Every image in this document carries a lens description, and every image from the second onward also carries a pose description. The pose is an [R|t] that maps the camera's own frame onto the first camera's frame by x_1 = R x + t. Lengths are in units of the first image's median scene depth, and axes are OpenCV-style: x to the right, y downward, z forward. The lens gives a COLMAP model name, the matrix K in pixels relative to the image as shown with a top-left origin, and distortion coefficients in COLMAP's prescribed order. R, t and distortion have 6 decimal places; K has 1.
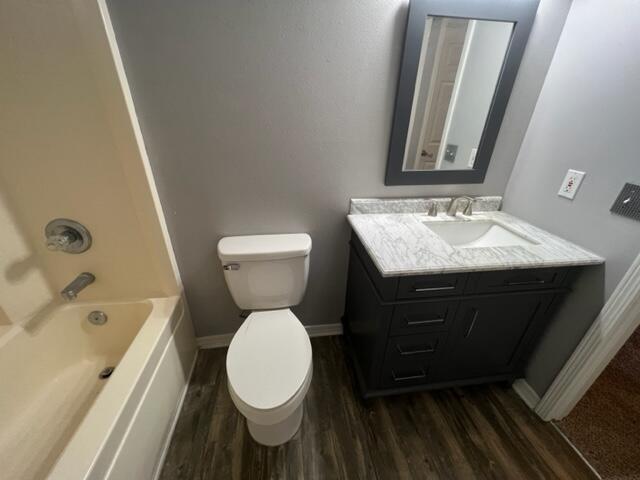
lens RADIAL K [[256.0, 0, 319.7], [0, 256.0, 241.0], [0, 0, 1]] dist [-0.002155, 0.000194]
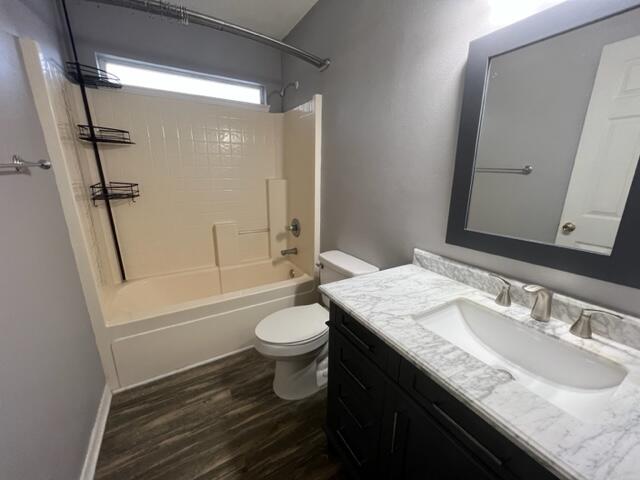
lens RADIAL K [[256.0, 0, 321.4], [0, 256.0, 241.3], [0, 0, 1]] dist [-0.002155, 0.000194]
pose [[0.390207, 0.221251, -0.893749, 0.857195], [-0.417325, 0.907762, 0.042518, -0.082639], [0.820718, 0.356393, 0.446548, 0.272252]]
